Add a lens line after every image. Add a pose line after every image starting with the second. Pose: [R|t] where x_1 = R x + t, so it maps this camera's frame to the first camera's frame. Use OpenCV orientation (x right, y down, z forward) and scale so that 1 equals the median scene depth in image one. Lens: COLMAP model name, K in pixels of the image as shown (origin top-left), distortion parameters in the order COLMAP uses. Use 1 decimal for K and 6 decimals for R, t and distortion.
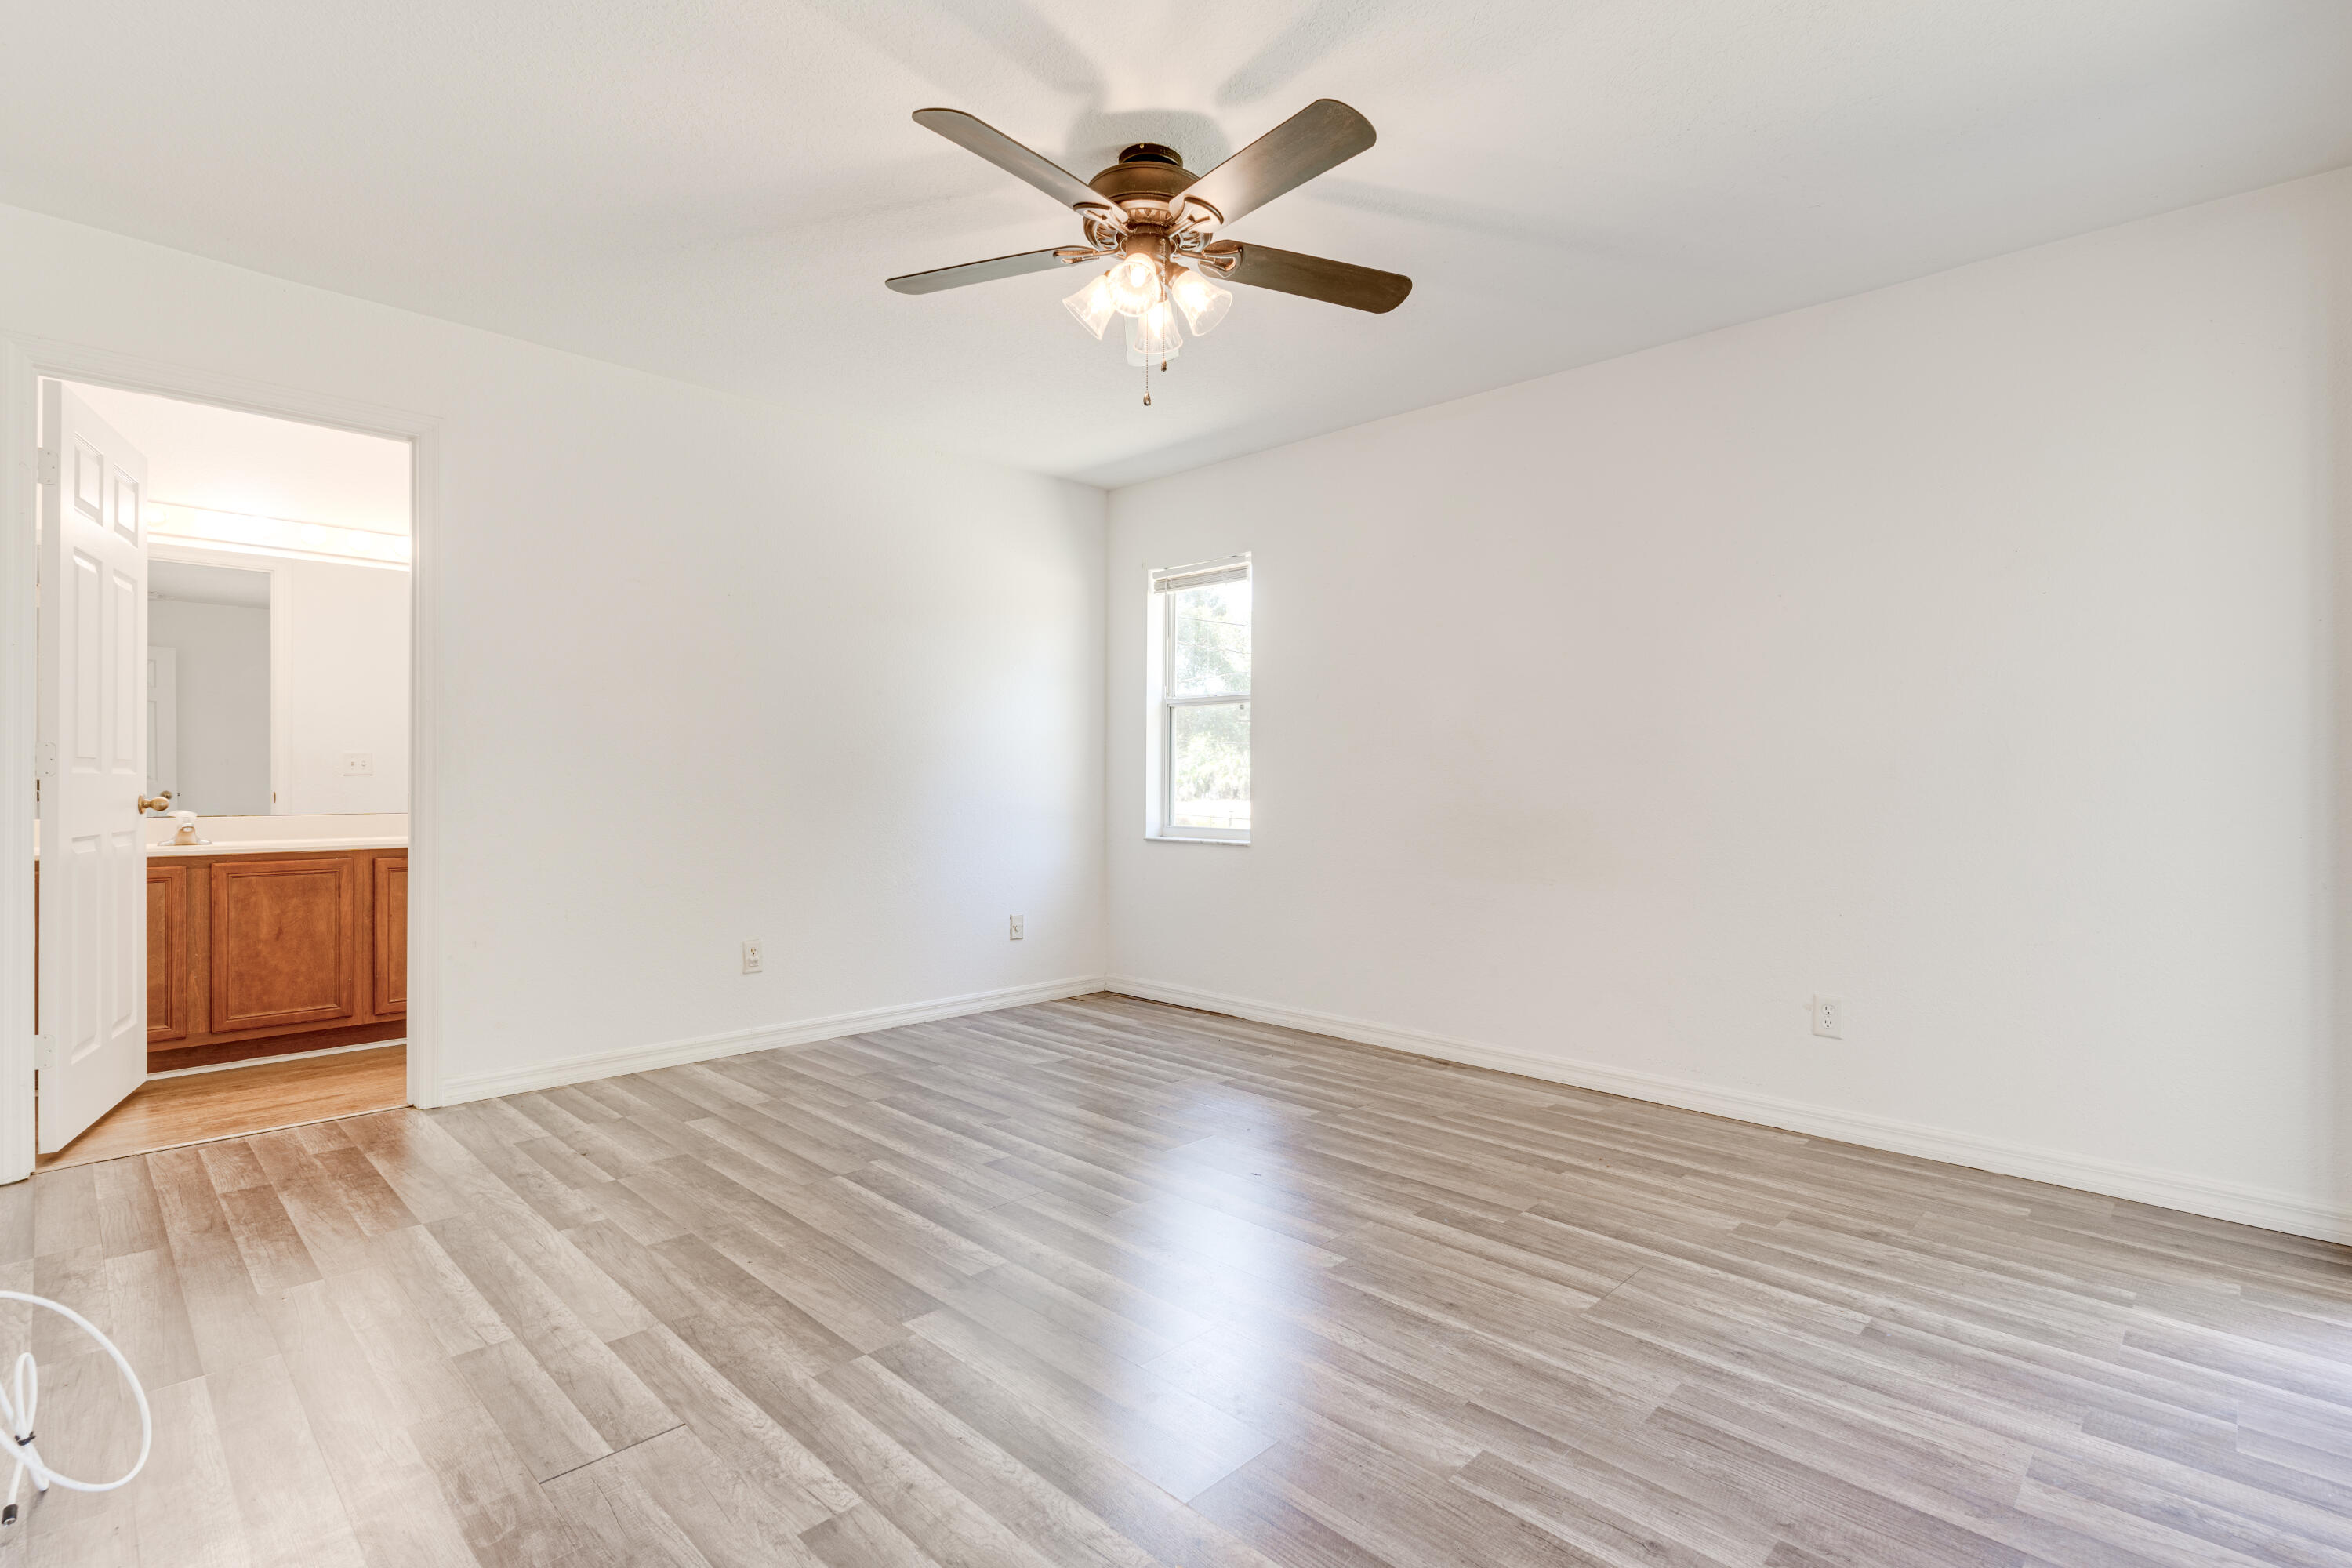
lens RADIAL K [[1117.9, 0, 1168.6], [0, 1117.9, 780.6], [0, 0, 1]] dist [0.002351, 0.000848]
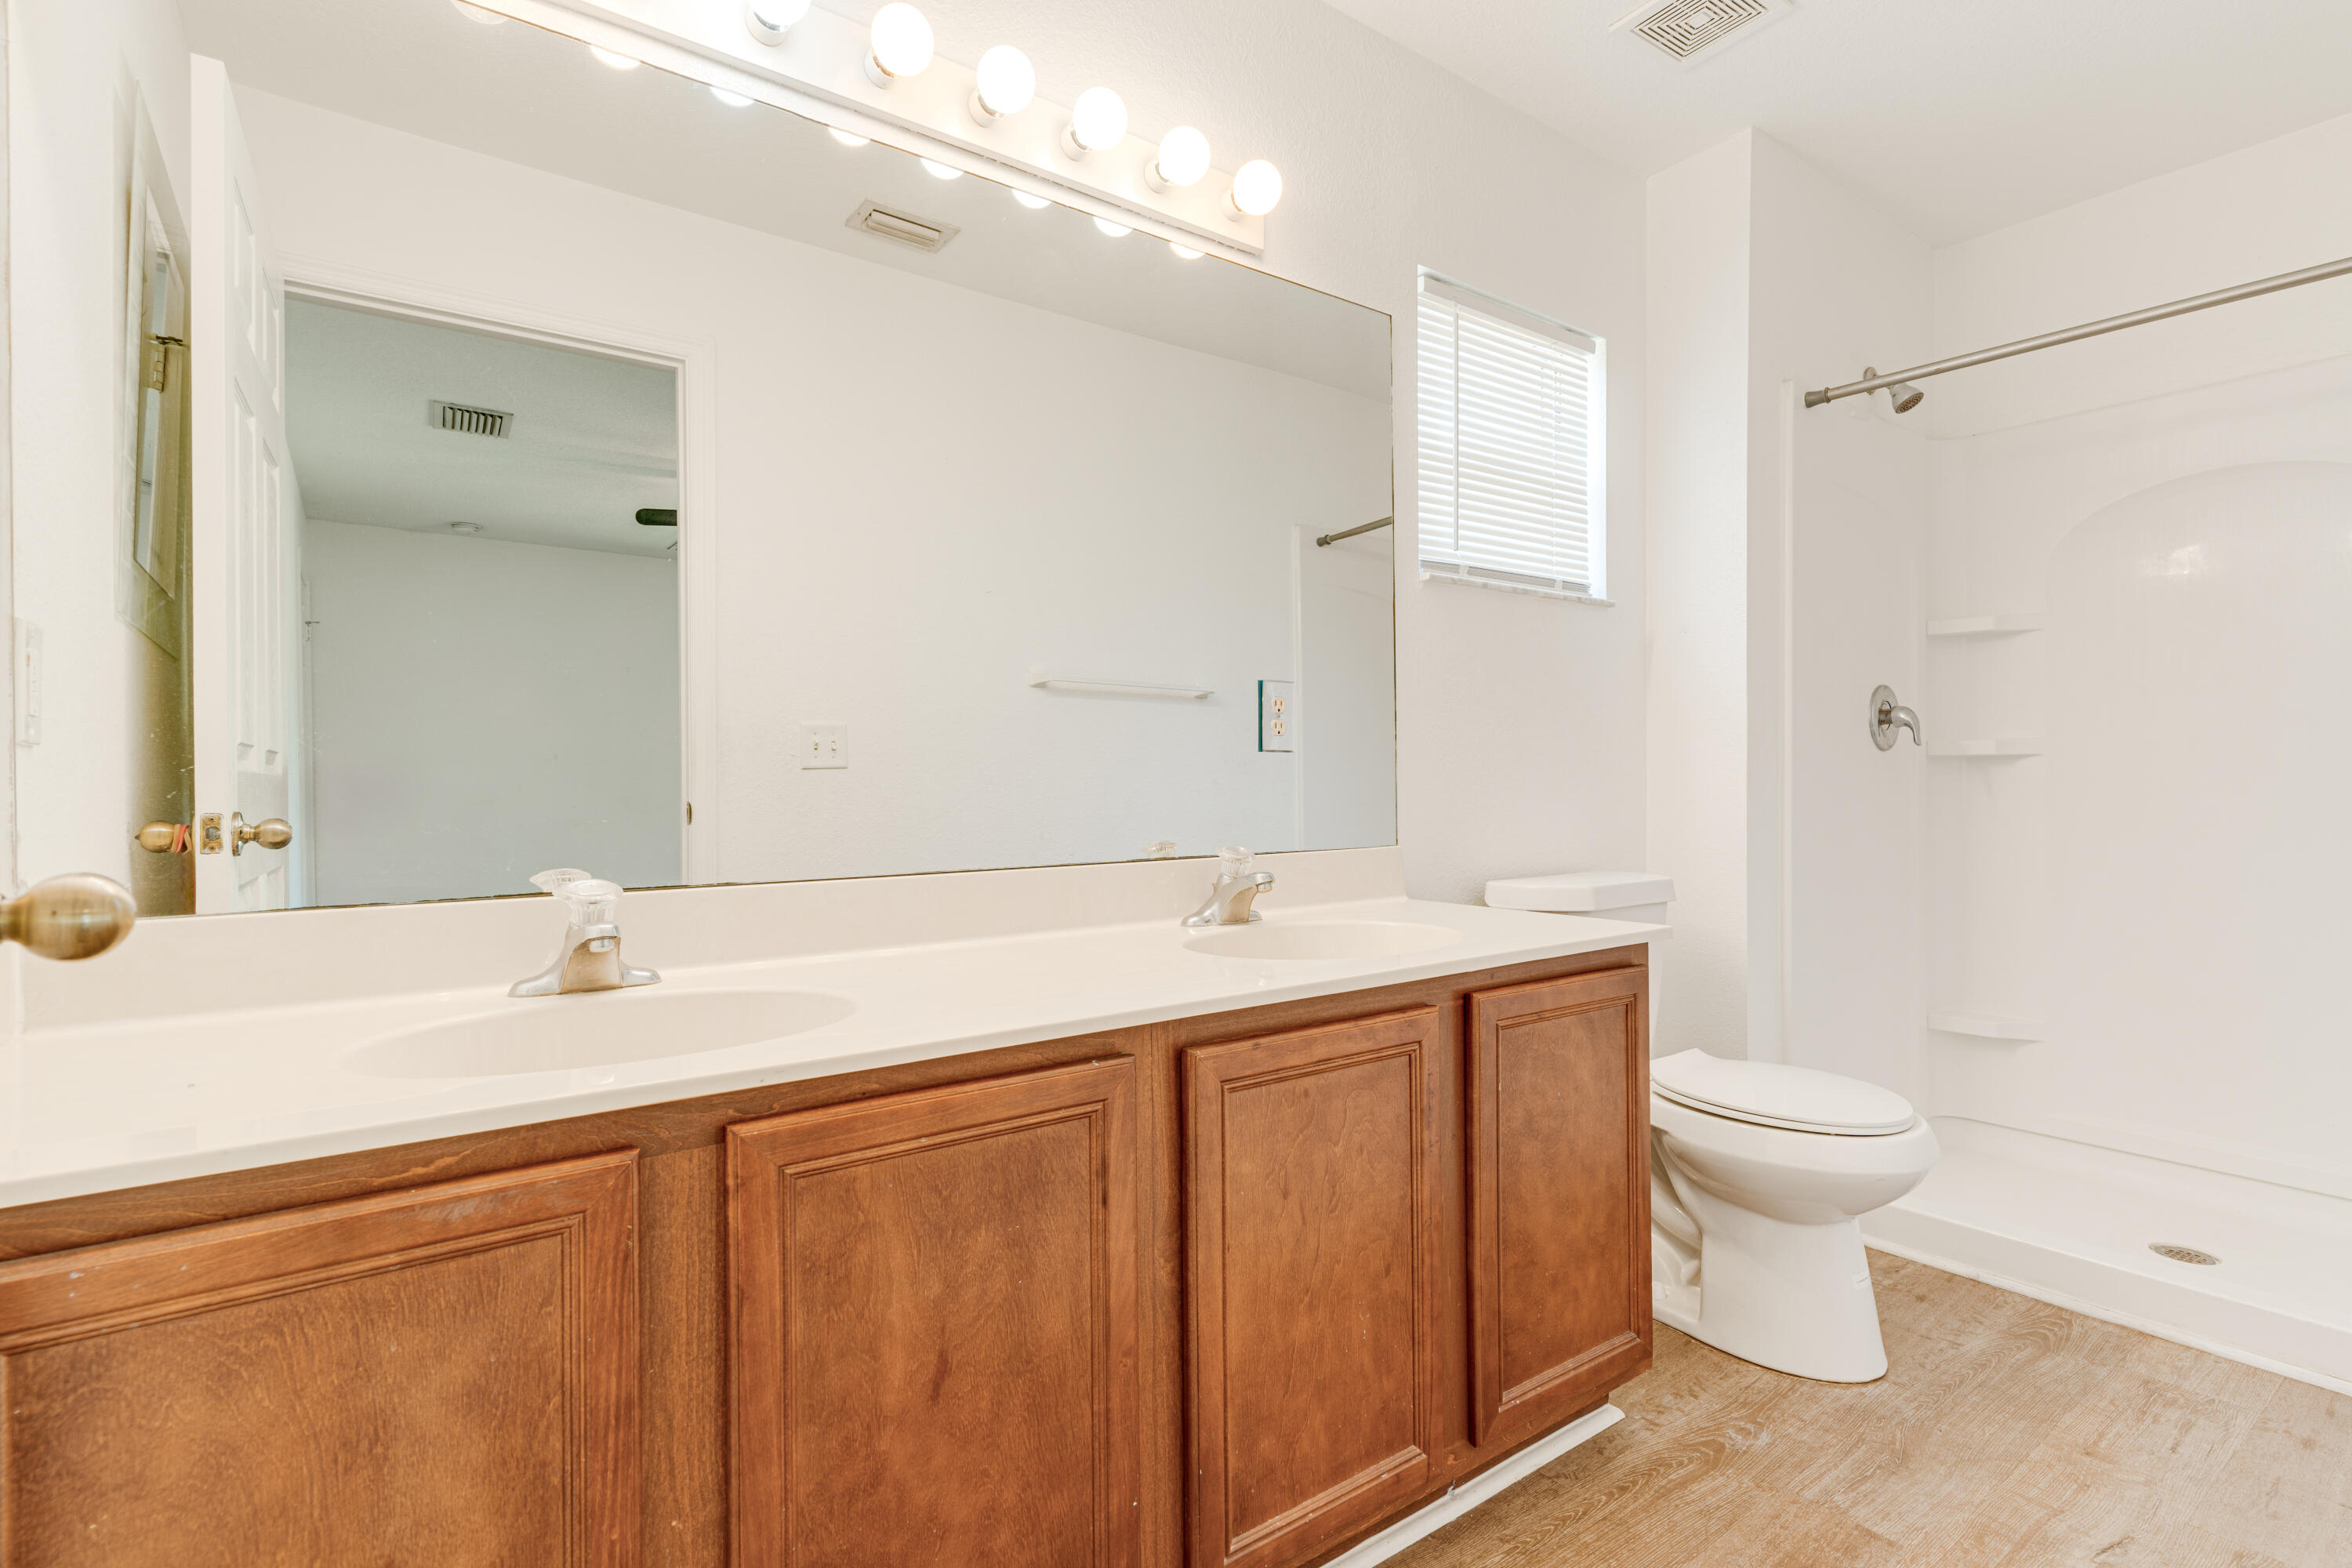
lens RADIAL K [[1117.9, 0, 1168.6], [0, 1117.9, 780.6], [0, 0, 1]] dist [0.002351, 0.000848]
pose [[0.985348, -0.006901, -0.170416, -0.839671], [0.007051, 0.999975, 0.000275, 0.002560], [0.170410, -0.001473, 0.985372, 0.912321]]
